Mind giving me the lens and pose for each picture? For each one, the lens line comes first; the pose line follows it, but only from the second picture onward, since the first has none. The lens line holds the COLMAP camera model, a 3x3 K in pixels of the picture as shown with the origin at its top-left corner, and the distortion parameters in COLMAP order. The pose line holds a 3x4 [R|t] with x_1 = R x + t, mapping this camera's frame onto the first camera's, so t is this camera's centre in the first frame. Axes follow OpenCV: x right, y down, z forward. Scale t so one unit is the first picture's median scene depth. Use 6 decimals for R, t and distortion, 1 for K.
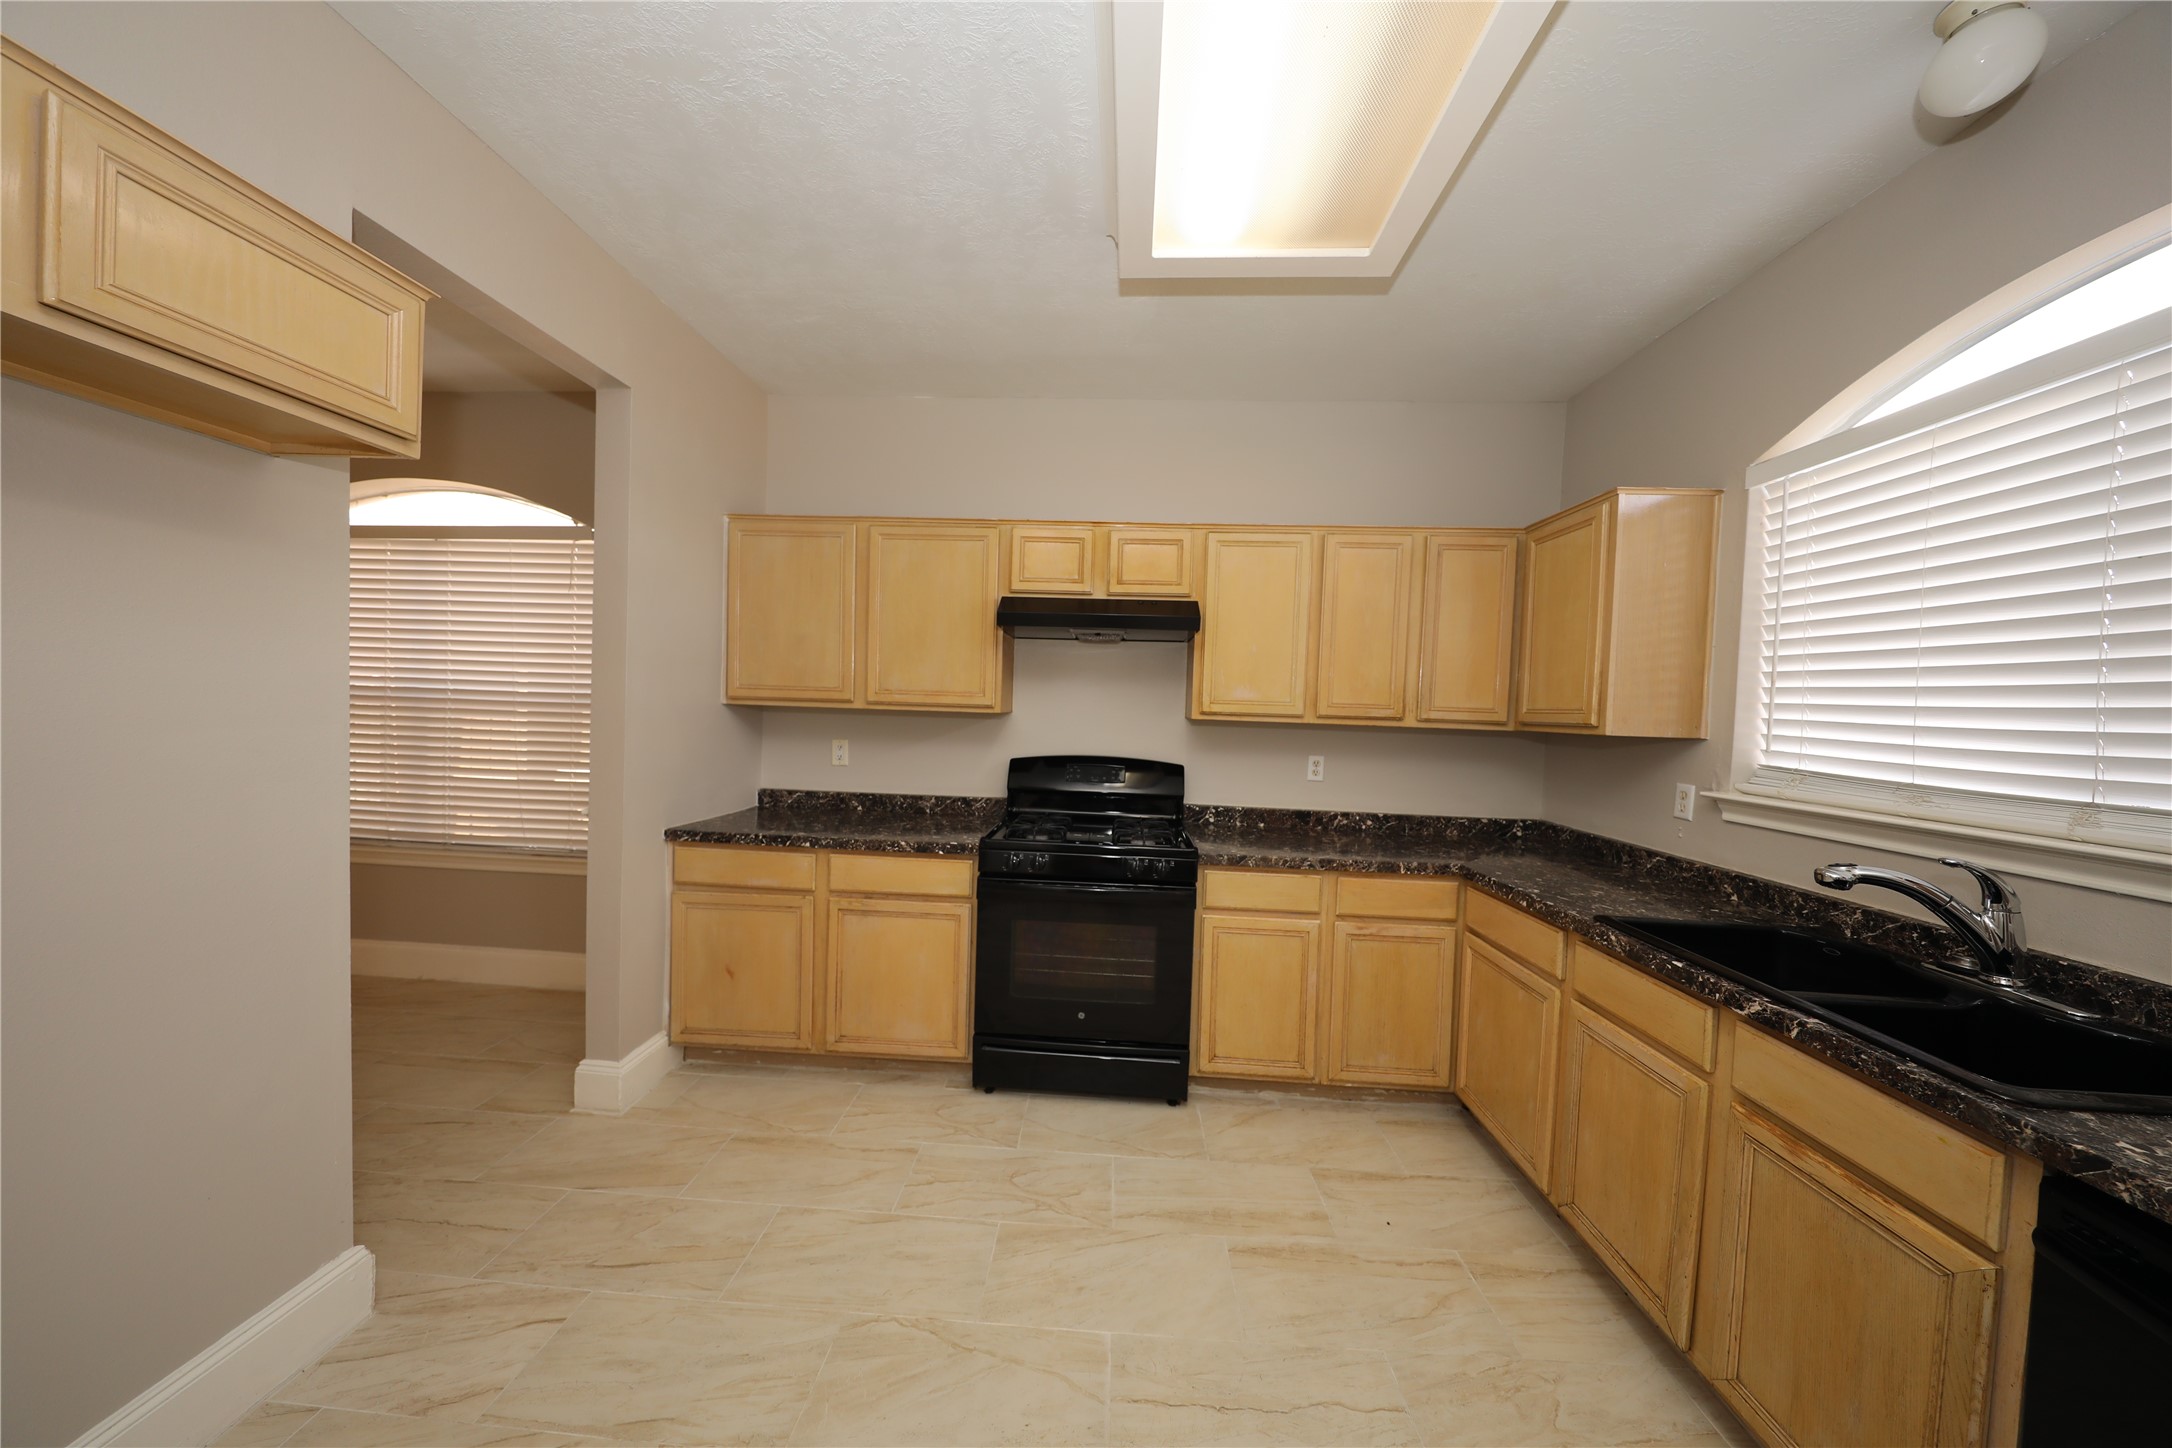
lens RADIAL K [[680.7, 0, 1083.3], [0, 680.7, 728.2], [0, 0, 1]] dist [0.000415, -0.002823]
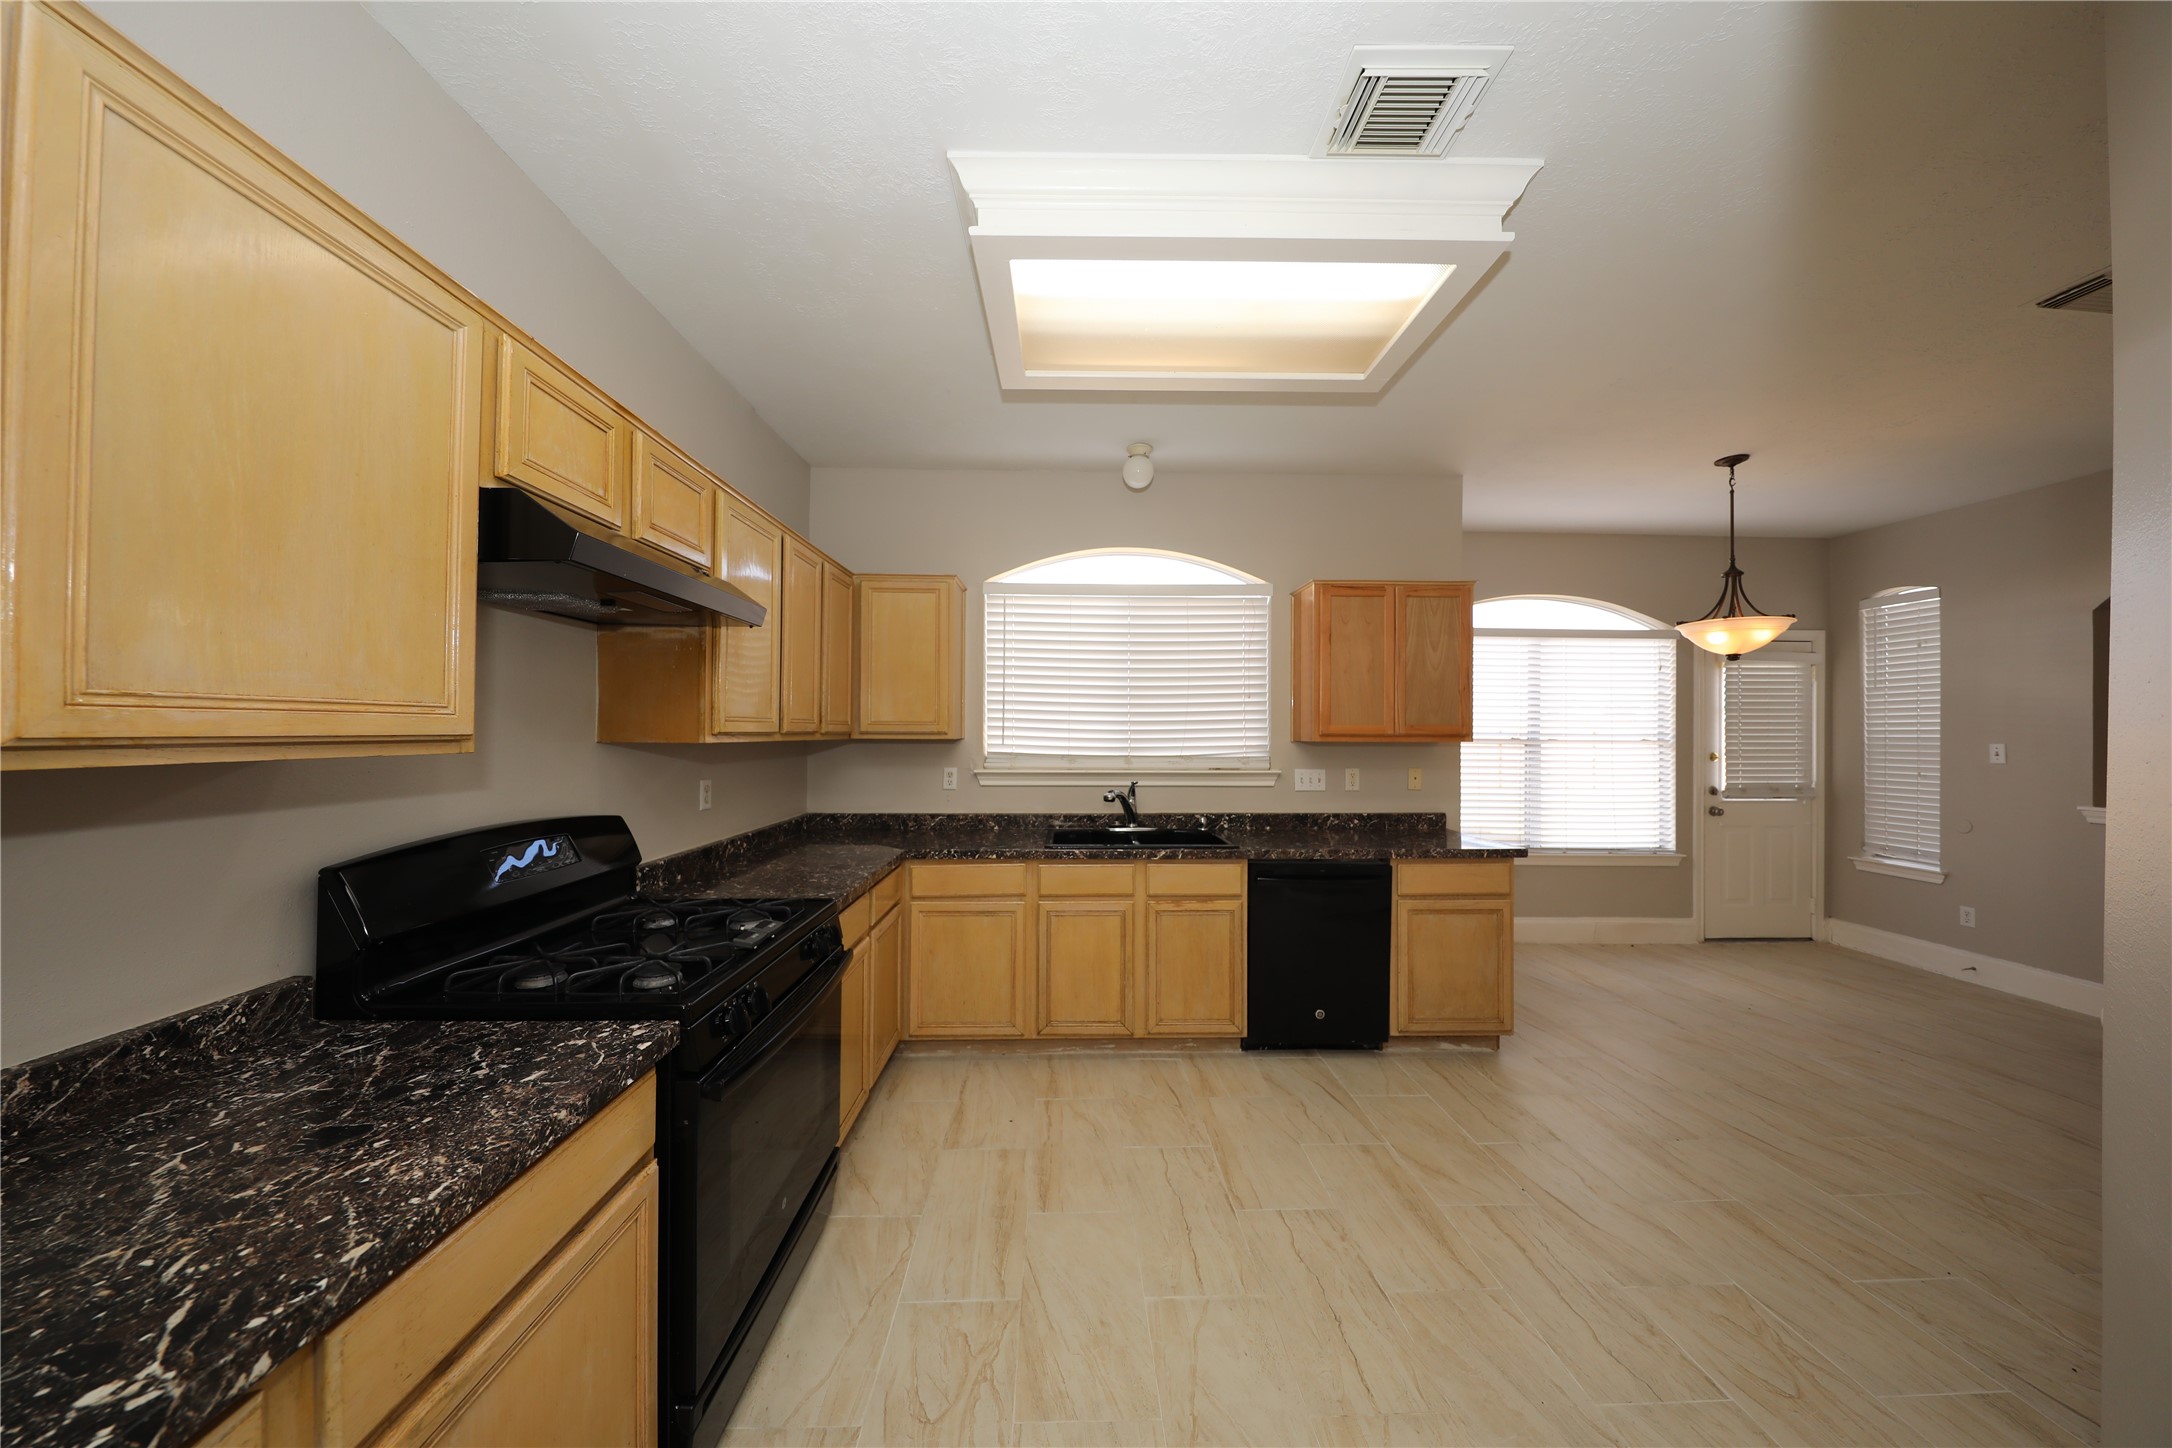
lens RADIAL K [[680.7, 0, 1083.3], [0, 680.7, 728.2], [0, 0, 1]] dist [0.000415, -0.002823]
pose [[-0.080584, -0.030429, 0.996283, -0.822694], [0.024530, 0.999171, 0.032501, -0.060768], [-0.996446, 0.027057, -0.079770, 0.929788]]
